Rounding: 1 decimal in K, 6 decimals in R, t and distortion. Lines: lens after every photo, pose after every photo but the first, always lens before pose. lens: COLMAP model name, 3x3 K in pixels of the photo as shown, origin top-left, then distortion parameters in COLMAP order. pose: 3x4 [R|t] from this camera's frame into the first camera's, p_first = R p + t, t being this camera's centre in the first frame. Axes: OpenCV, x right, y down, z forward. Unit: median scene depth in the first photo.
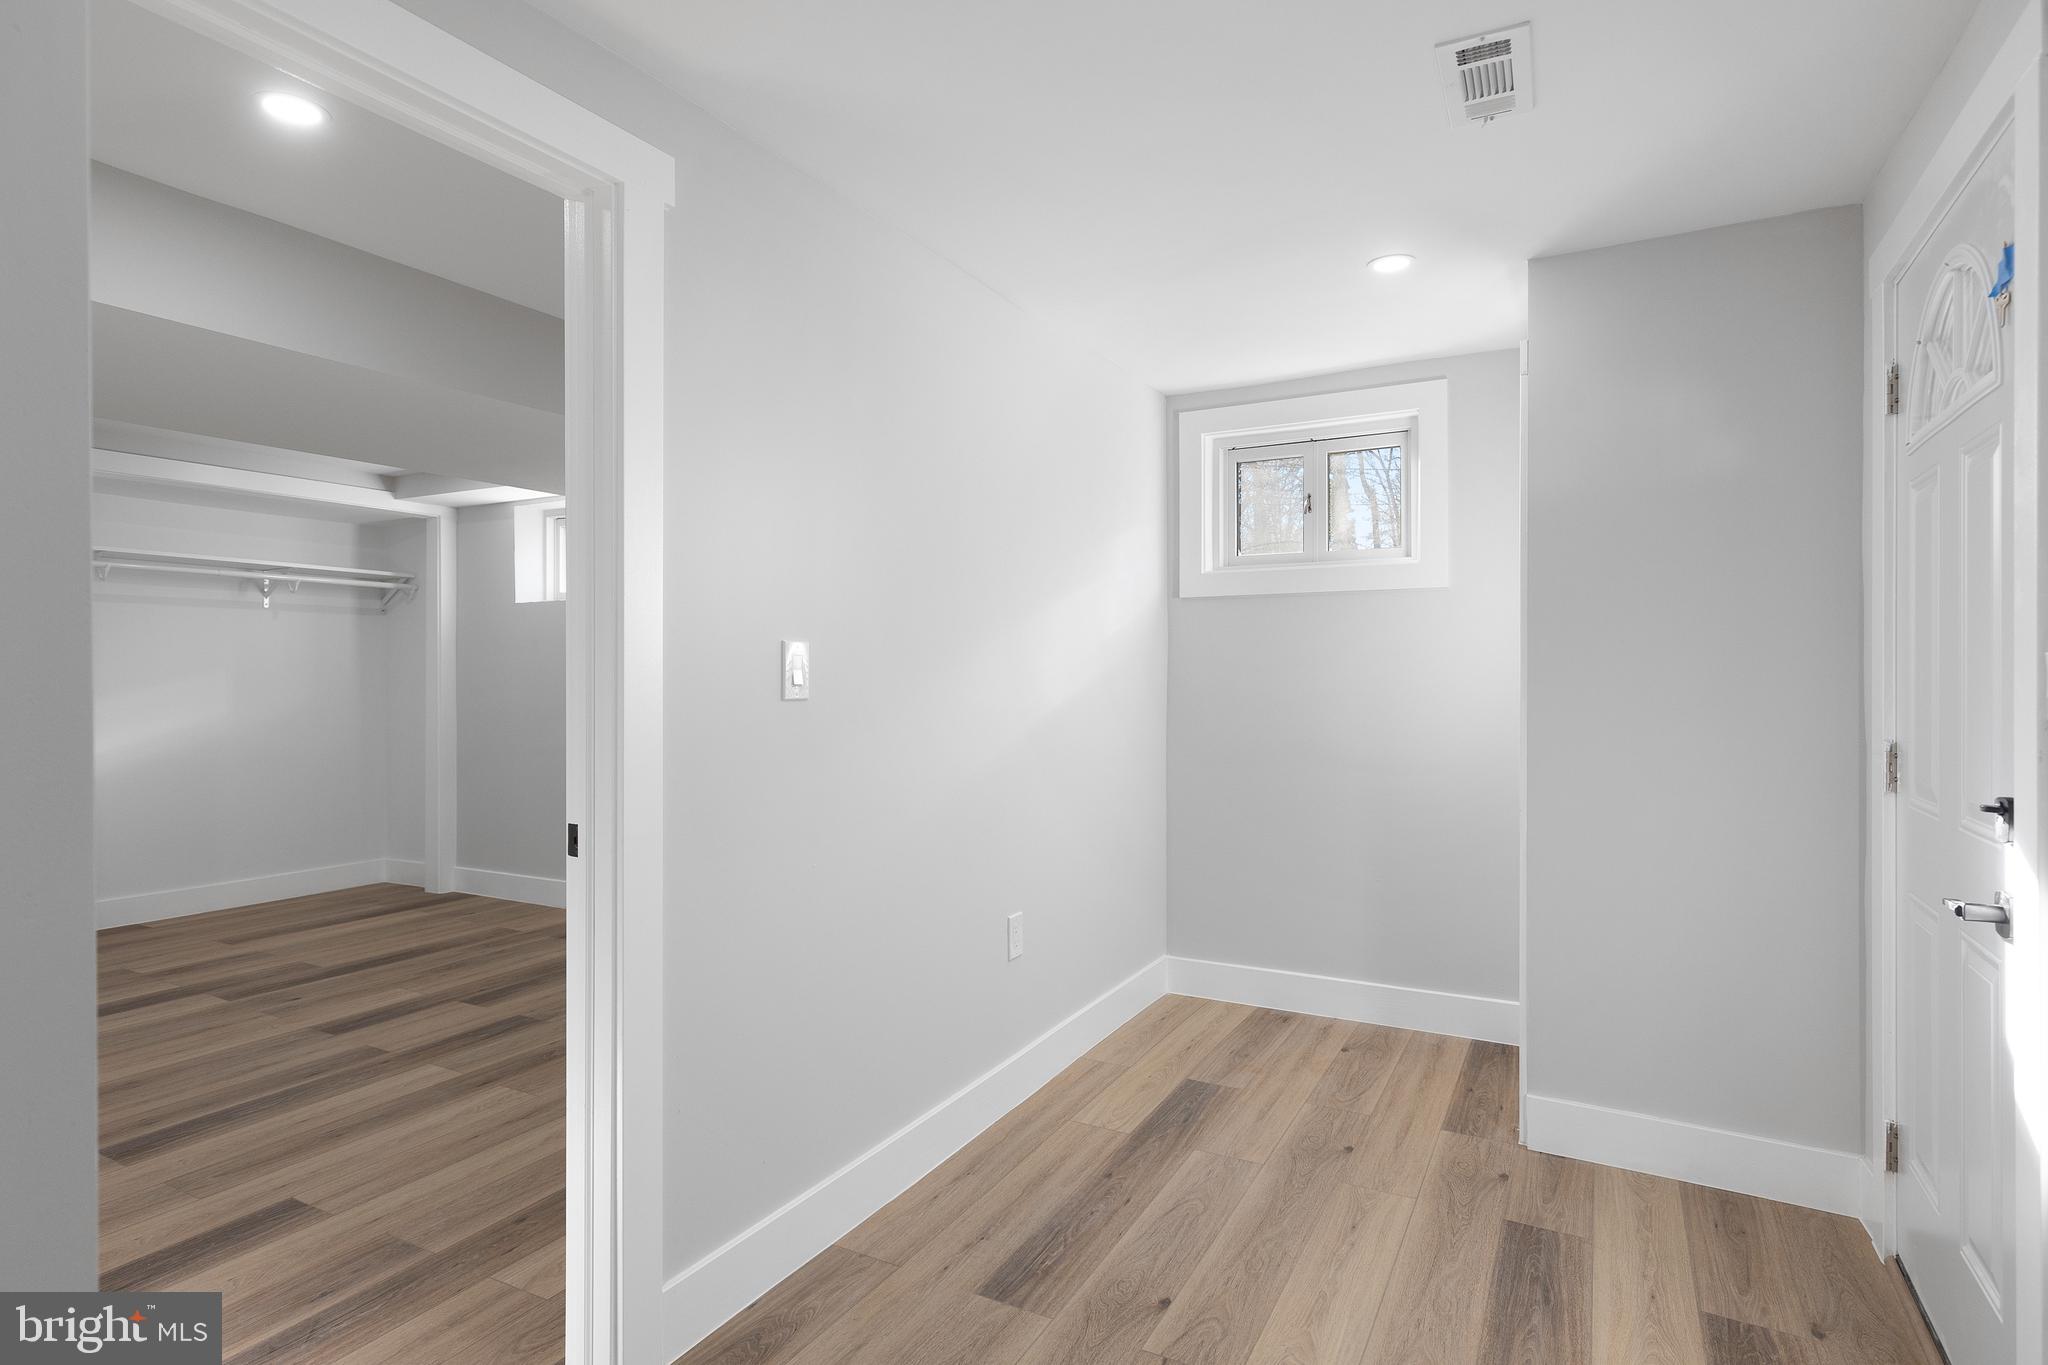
lens RADIAL K [[1067.1, 0, 1029.7], [0, 1067.1, 672.0], [0, 0, 1]] dist [0.003618, -0.001661]
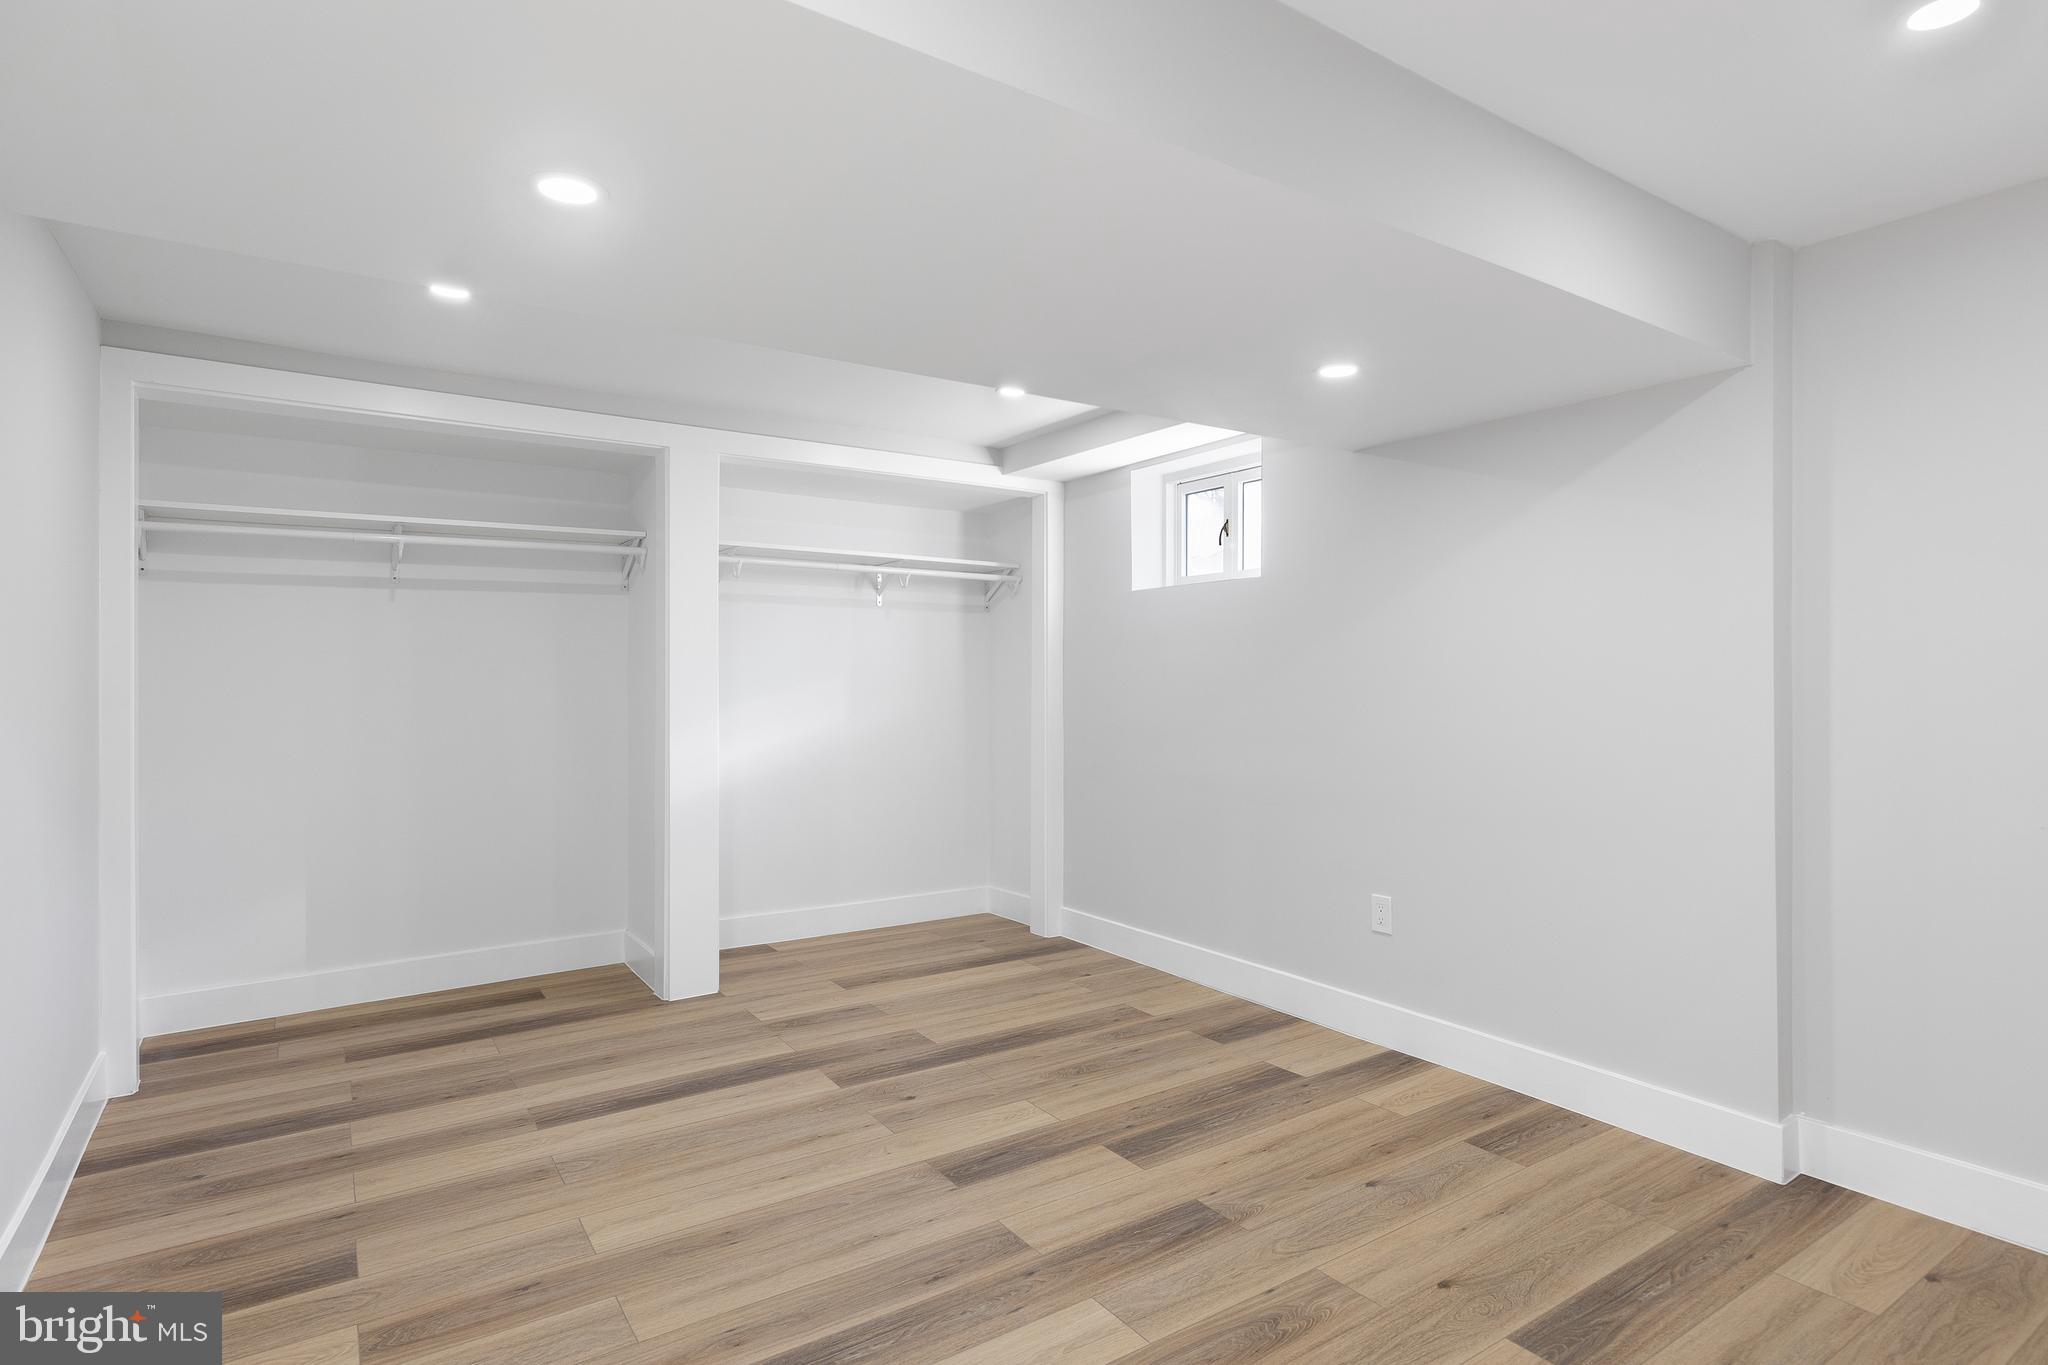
lens RADIAL K [[1067.1, 0, 1024.8], [0, 1067.1, 678.4], [0, 0, 1]] dist [0.003618, -0.001661]
pose [[0.884760, 0.002022, -0.466042, -0.180613], [-0.001350, 0.999998, 0.001777, 0.000404], [0.466044, -0.000943, 0.884761, 0.252586]]
